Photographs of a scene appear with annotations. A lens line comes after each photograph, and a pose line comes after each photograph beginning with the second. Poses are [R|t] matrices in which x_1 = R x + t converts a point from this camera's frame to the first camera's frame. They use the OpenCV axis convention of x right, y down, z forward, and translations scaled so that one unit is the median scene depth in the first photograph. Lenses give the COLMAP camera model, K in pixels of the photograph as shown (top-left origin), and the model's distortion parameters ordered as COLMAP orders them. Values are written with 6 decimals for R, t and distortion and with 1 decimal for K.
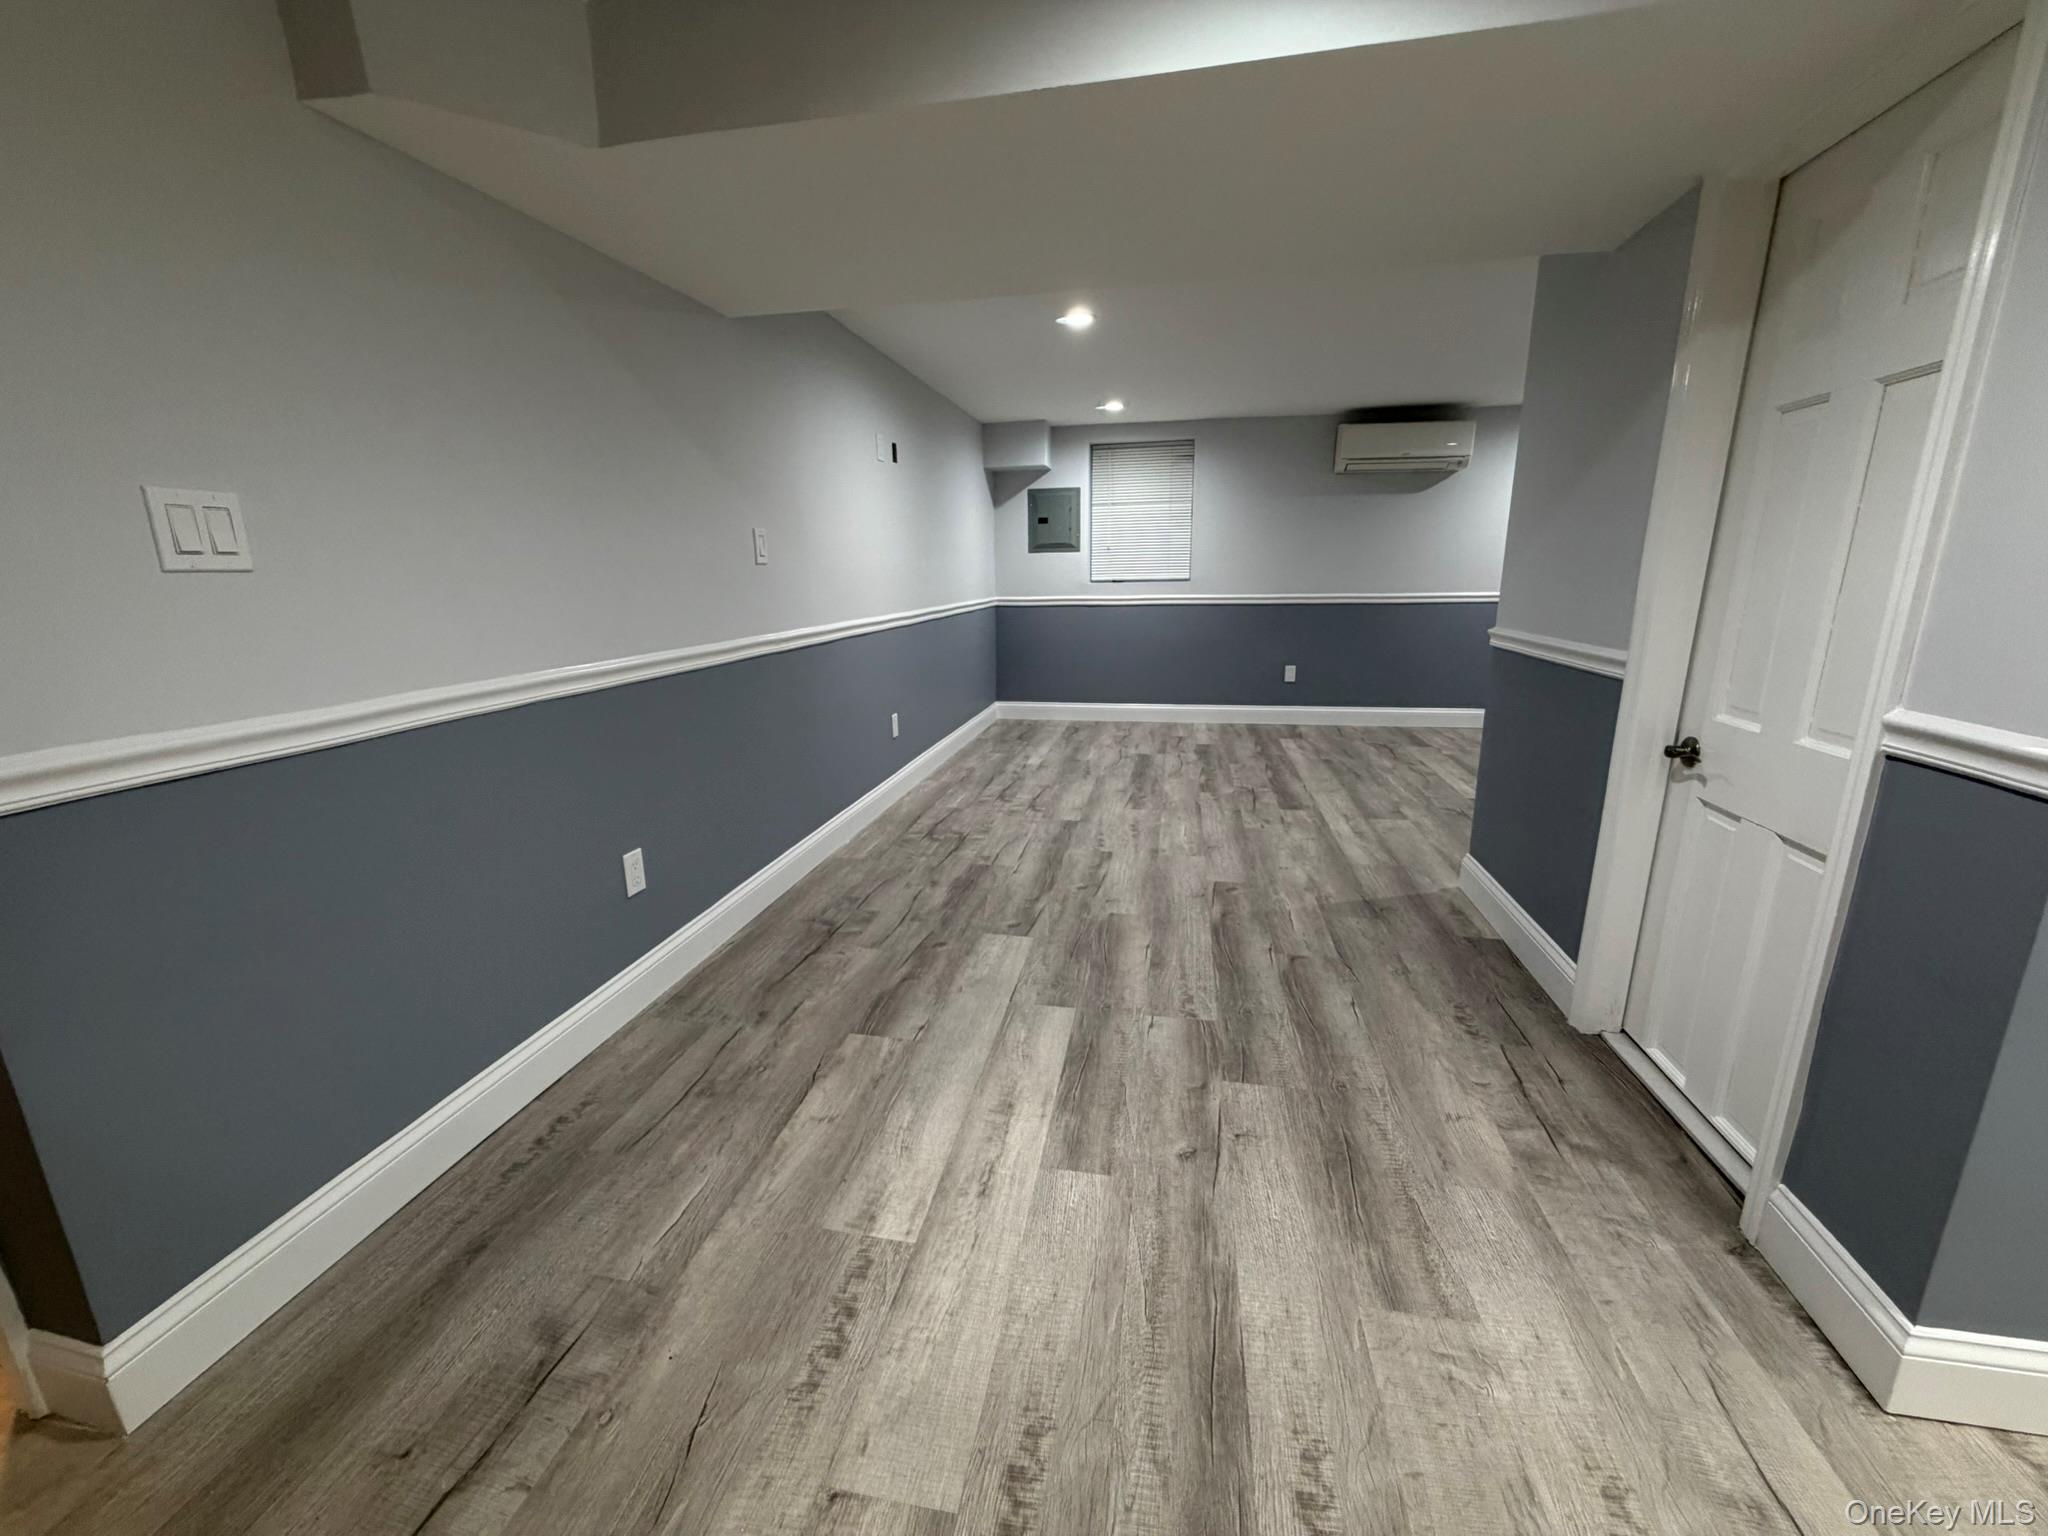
lens RADIAL K [[823.7, 0, 1032.9], [0, 823.7, 775.3], [0, 0, 1]] dist [-0.000363, -0.000306]
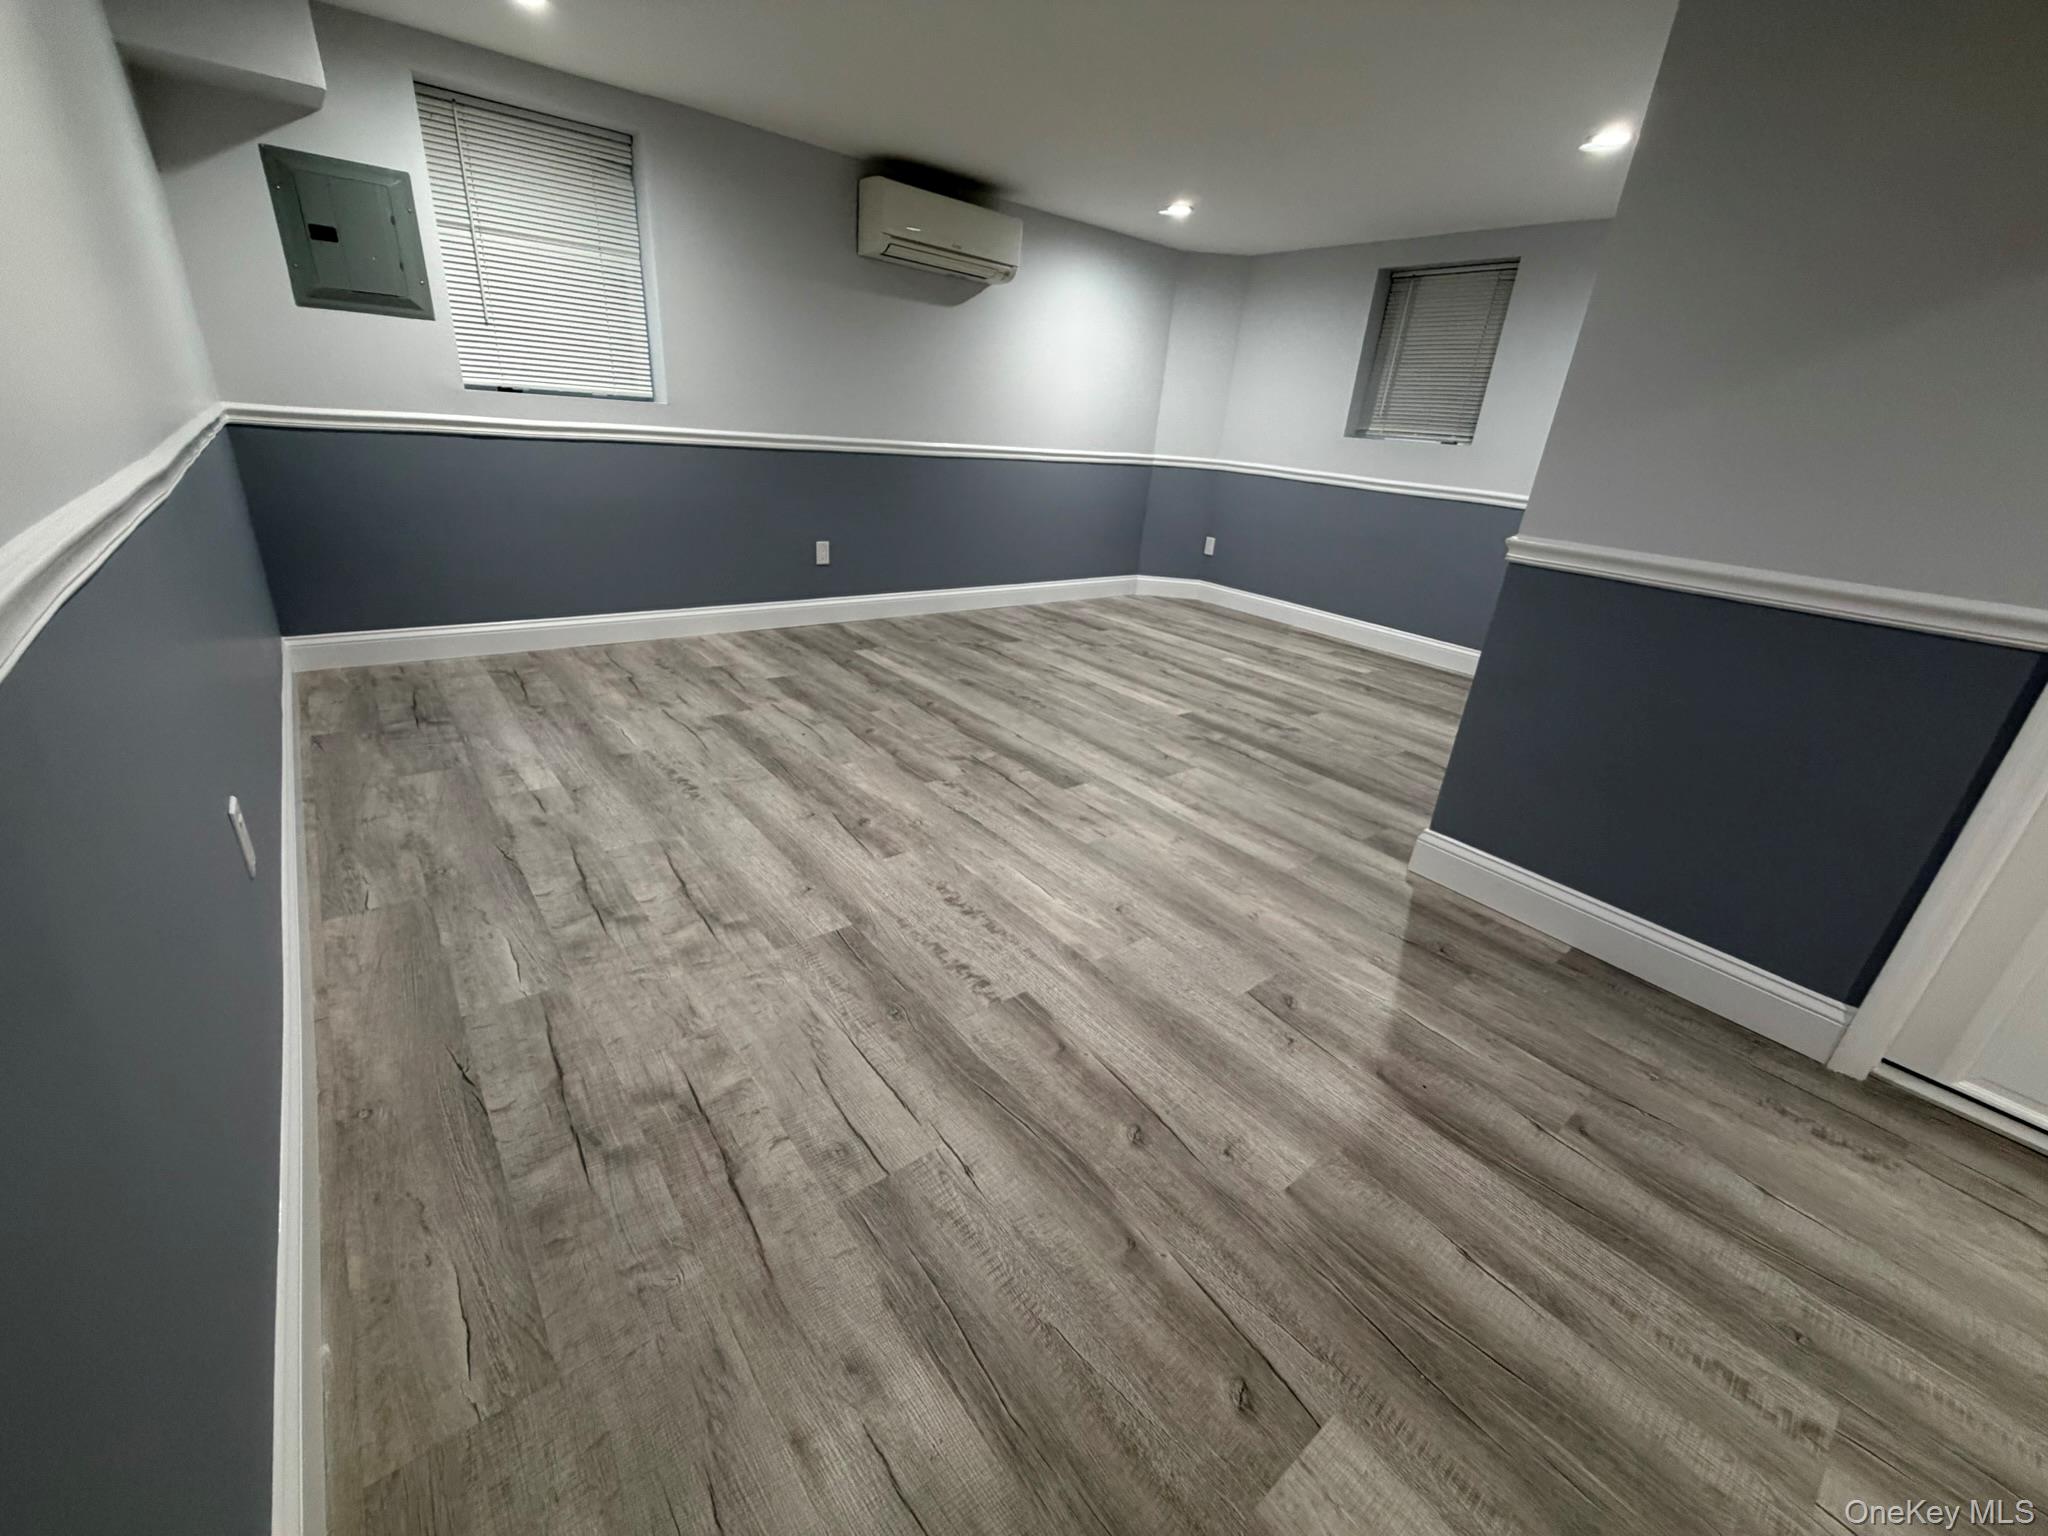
lens RADIAL K [[823.7, 0, 1024.0], [0, 823.7, 767.3], [0, 0, 1]] dist [-0.000363, -0.000306]
pose [[0.653527, -0.234651, 0.719612, -0.236490], [0.099497, 0.969114, 0.225649, -0.155679], [-0.750335, -0.075869, 0.656690, 0.693662]]
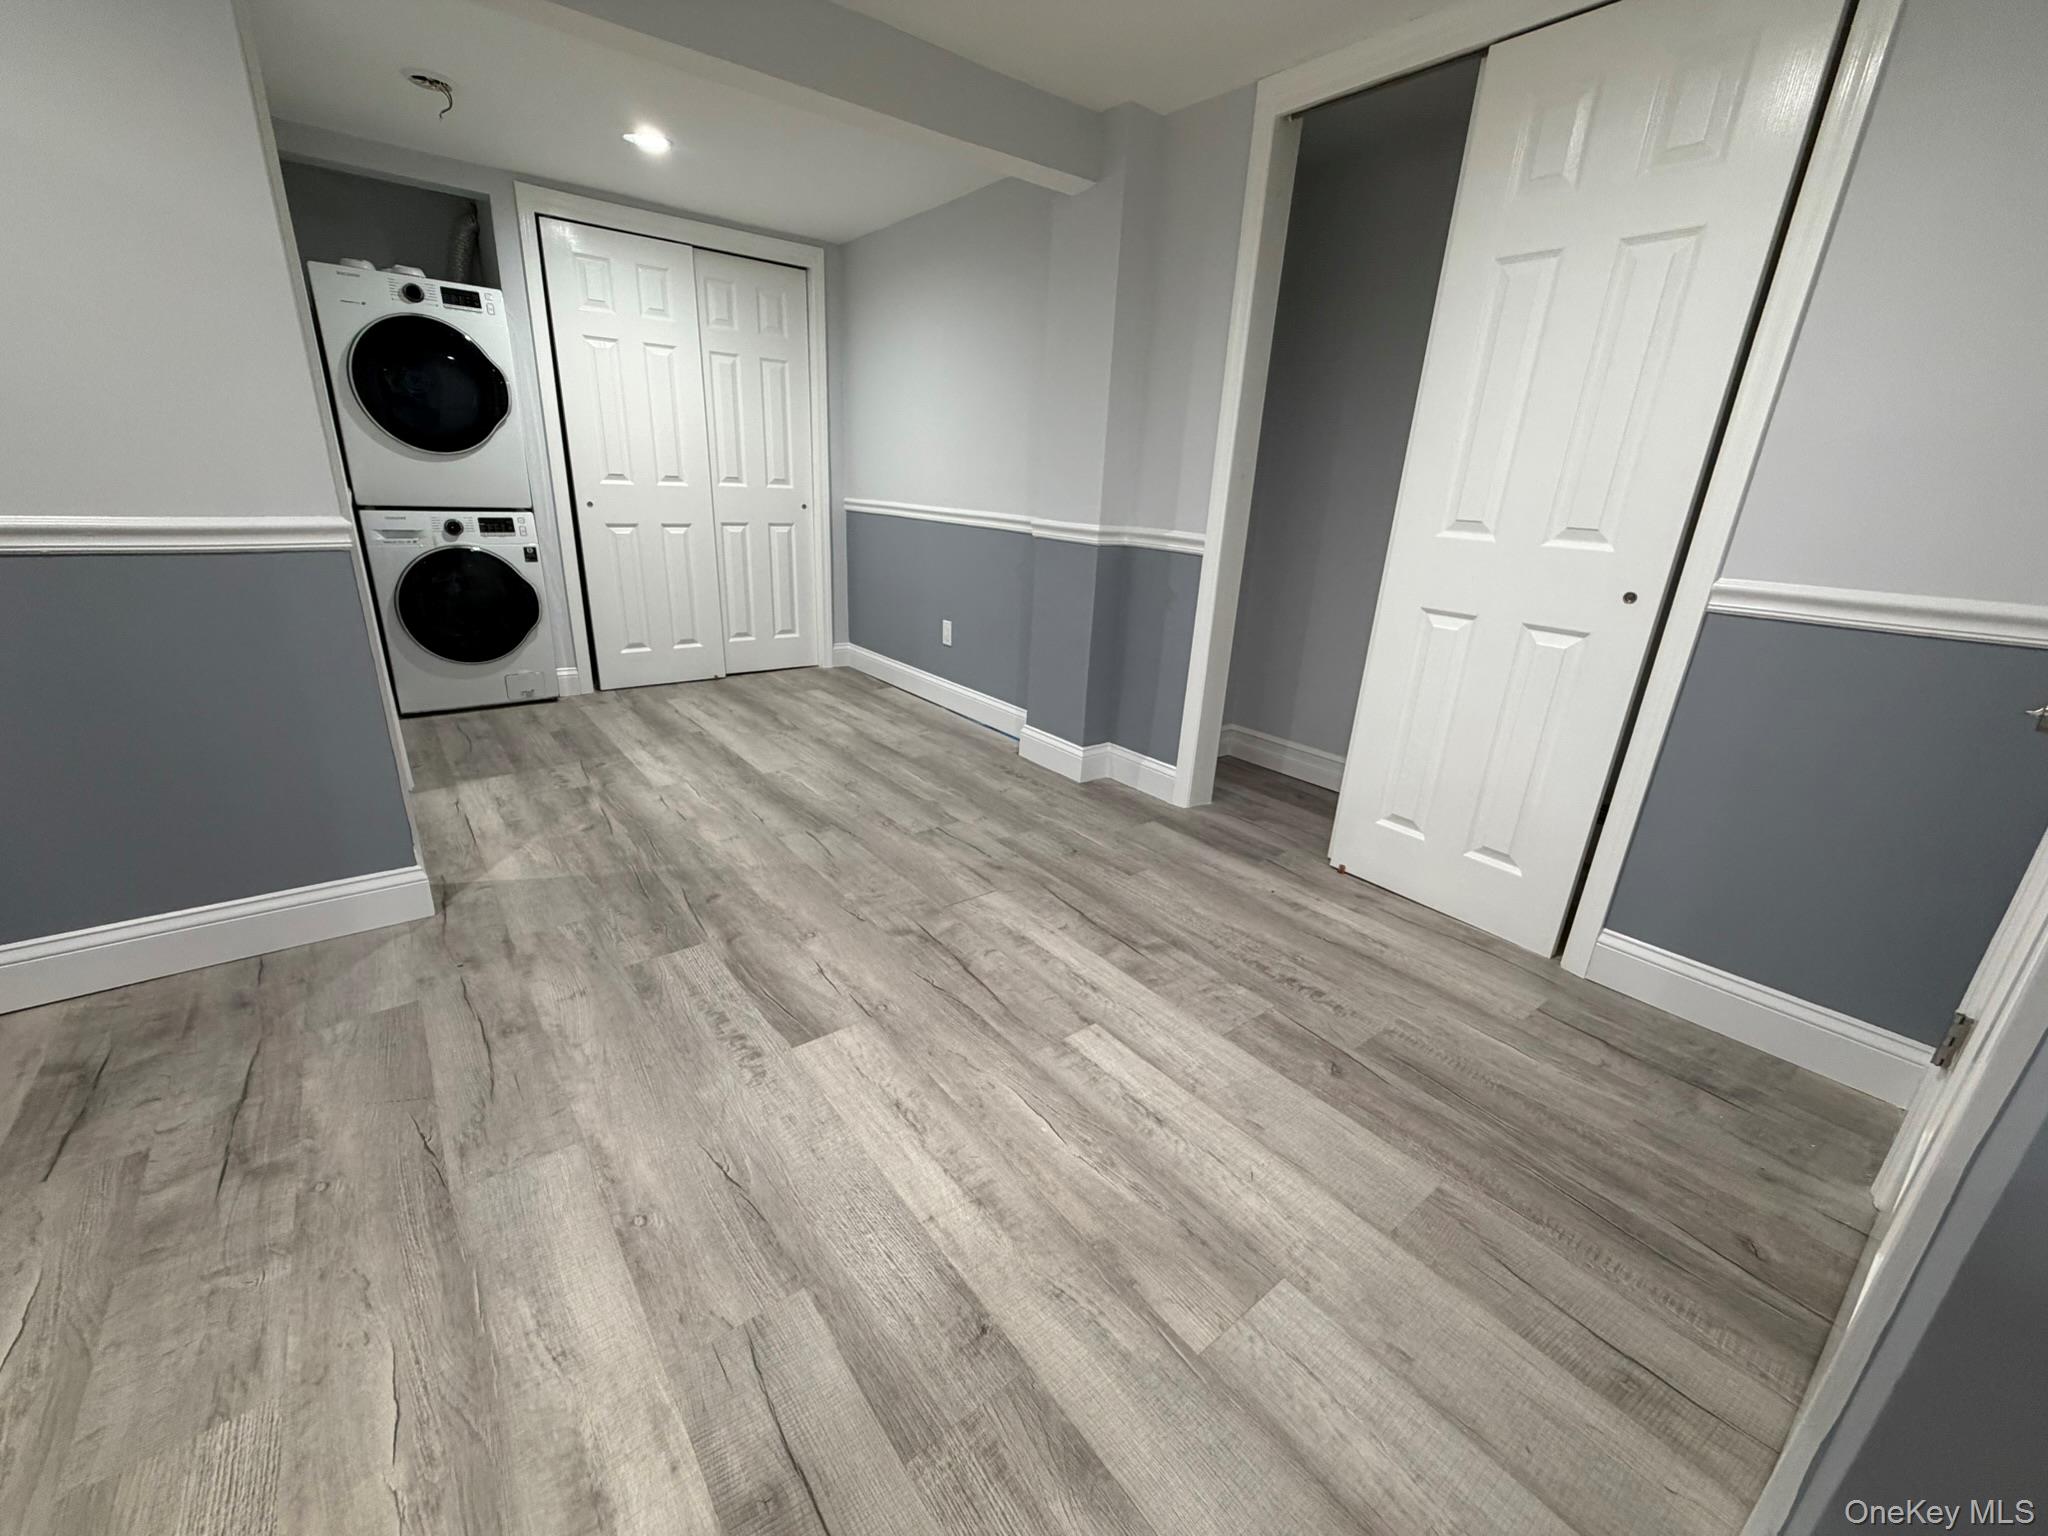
lens RADIAL K [[823.7, 0, 1023.7], [0, 823.7, 772.6], [0, 0, 1]] dist [-0.000363, -0.000306]
pose [[0.656239, -0.202786, 0.726794, -0.135246], [0.133523, 0.979218, 0.152655, 0.000861], [-0.742646, -0.003134, 0.669677, 0.175332]]
